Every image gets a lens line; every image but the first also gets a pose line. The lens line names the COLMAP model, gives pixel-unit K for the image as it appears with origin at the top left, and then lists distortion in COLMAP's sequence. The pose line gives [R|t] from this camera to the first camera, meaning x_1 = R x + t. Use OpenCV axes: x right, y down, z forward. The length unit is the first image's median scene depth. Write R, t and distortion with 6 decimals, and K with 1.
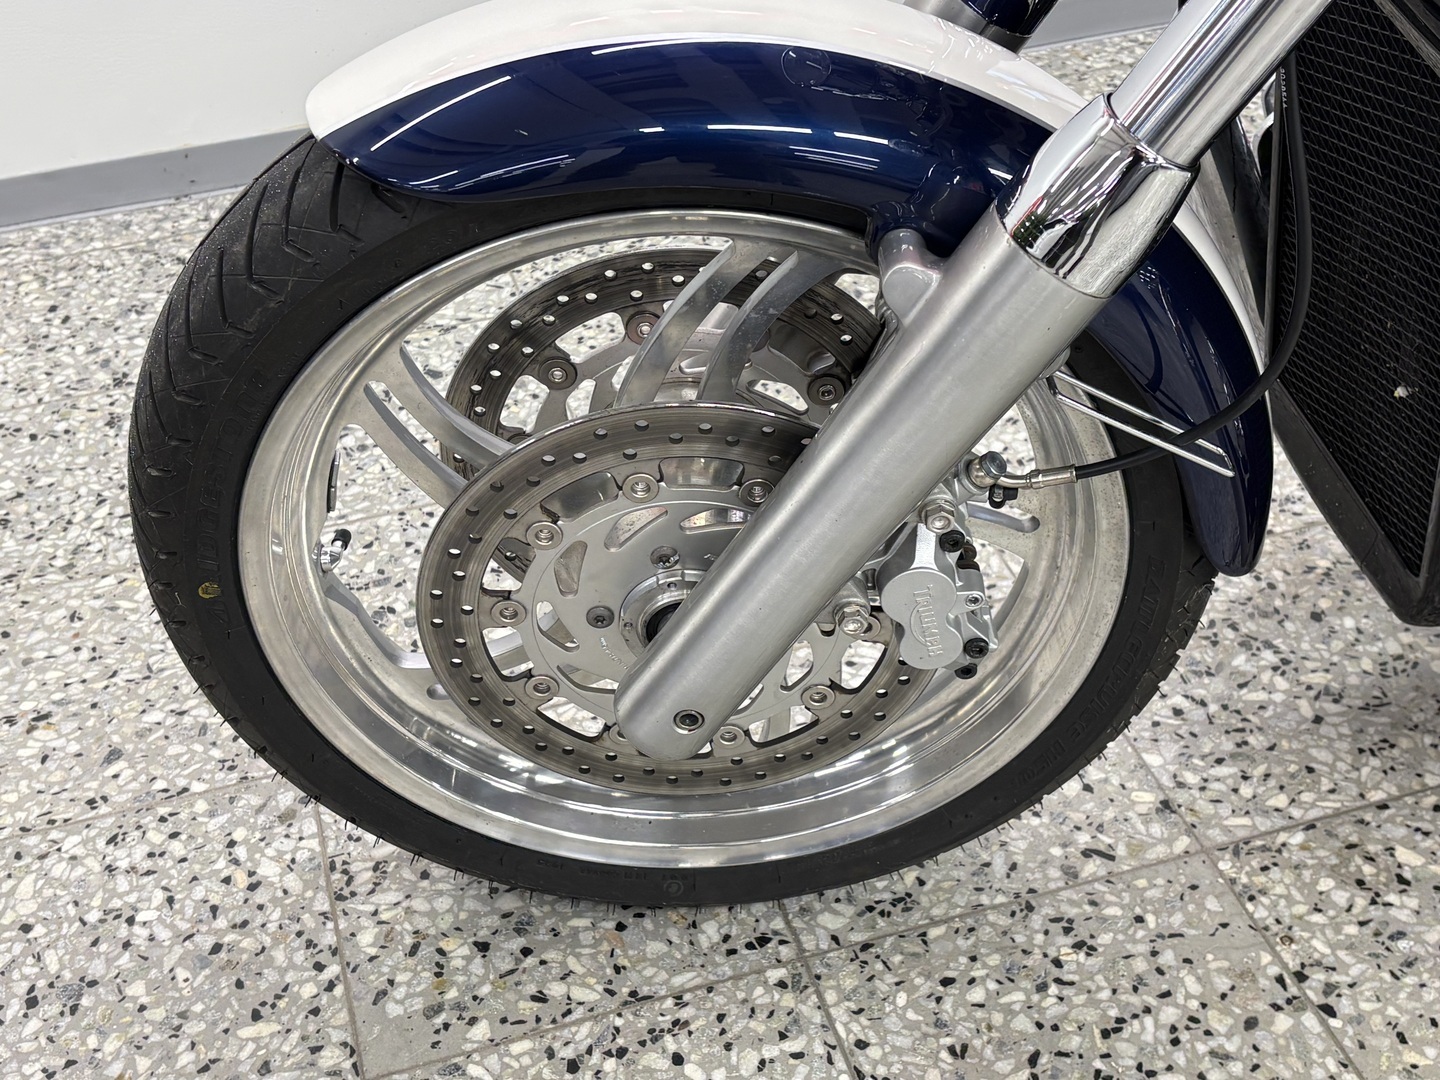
lens RADIAL K [[1824.9, 0, 720.0], [0, 1824.9, 540.0], [0, 0, 1]] dist [0.164654, -0.513666]
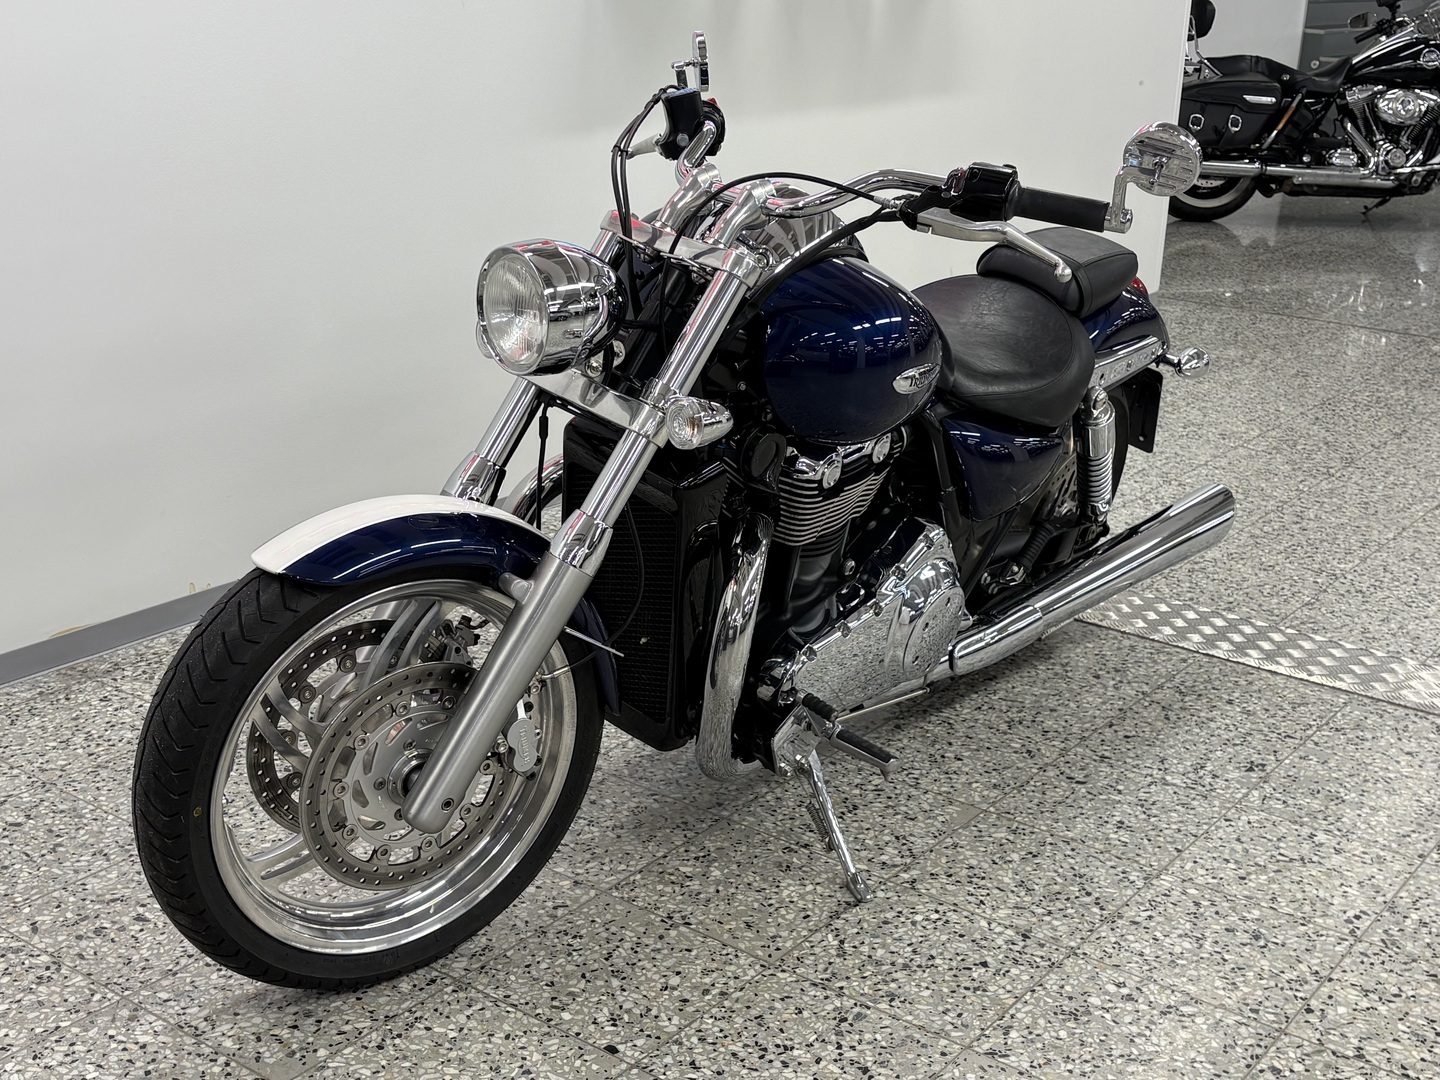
lens RADIAL K [[1824.9, 0, 720.0], [0, 1824.9, 540.0], [0, 0, 1]] dist [0.164654, -0.513666]
pose [[0.798313, -0.116890, 0.590790, -0.848532], [0.312259, 0.919159, -0.240084, 0.362021], [-0.514967, 0.376142, 0.770277, -0.840134]]
